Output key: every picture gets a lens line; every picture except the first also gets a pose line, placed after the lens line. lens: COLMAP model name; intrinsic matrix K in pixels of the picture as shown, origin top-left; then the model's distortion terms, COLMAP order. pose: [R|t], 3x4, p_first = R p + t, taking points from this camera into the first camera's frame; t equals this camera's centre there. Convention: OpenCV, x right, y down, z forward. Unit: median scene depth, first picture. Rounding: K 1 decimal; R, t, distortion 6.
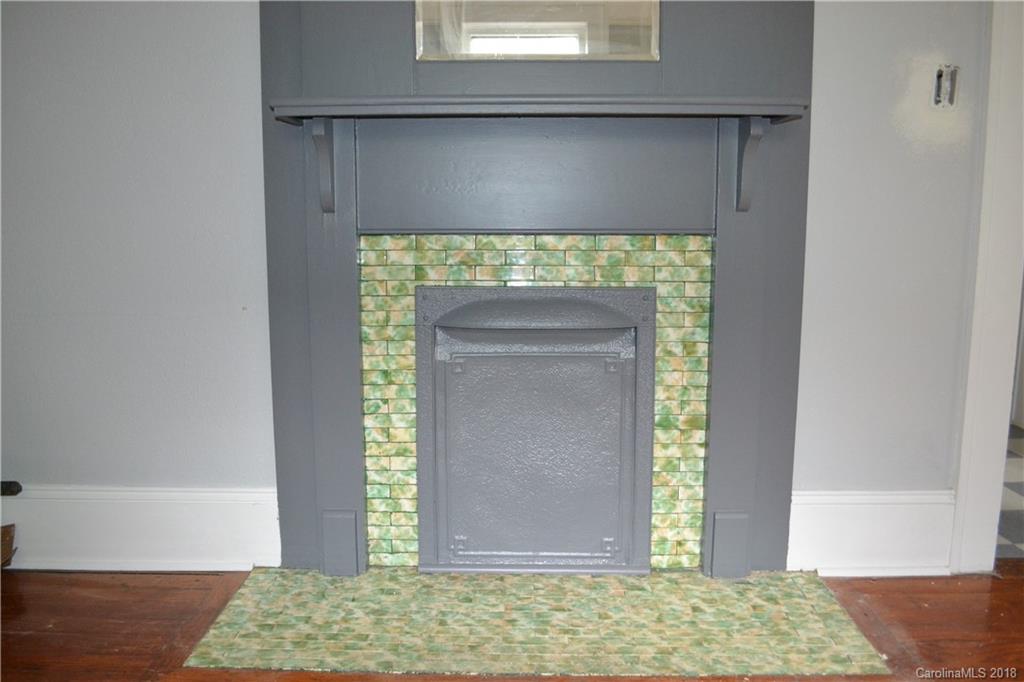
lens RADIAL K [[821.0, 0, 509.8], [0, 821.0, 350.2], [0, 0, 1]] dist [-0.080679, 0.012175]
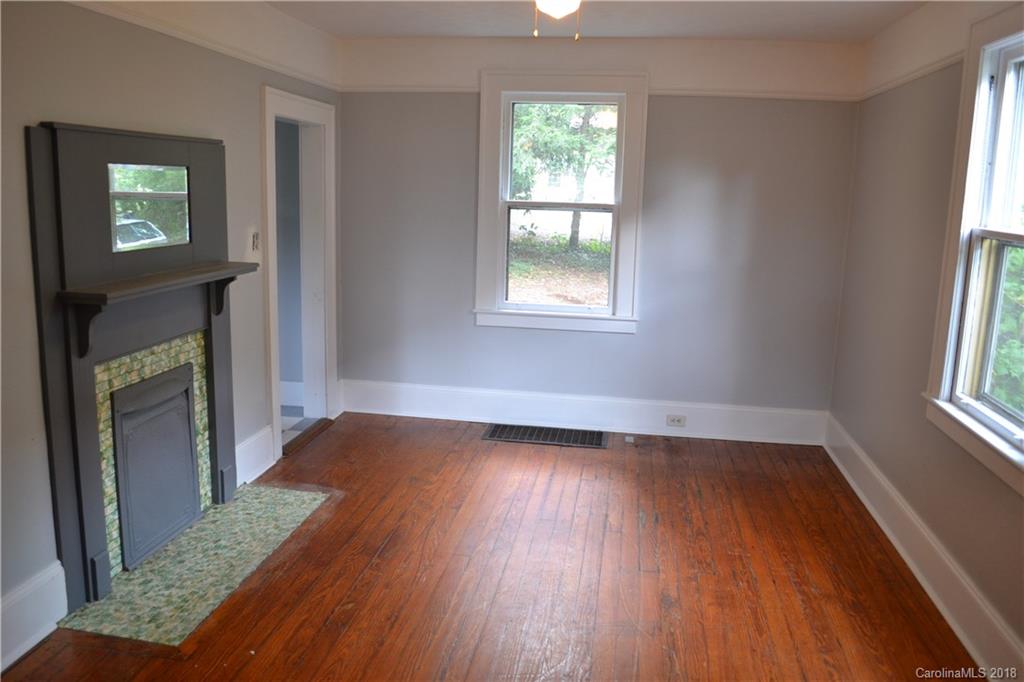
lens RADIAL K [[821.0, 0, 509.3], [0, 821.0, 339.5], [0, 0, 1]] dist [-0.080679, 0.012175]
pose [[0.133787, -0.178396, 0.974821, -1.490102], [0.122084, 0.979138, 0.162431, -0.334386], [-0.983461, 0.097279, 0.152775, 0.013969]]
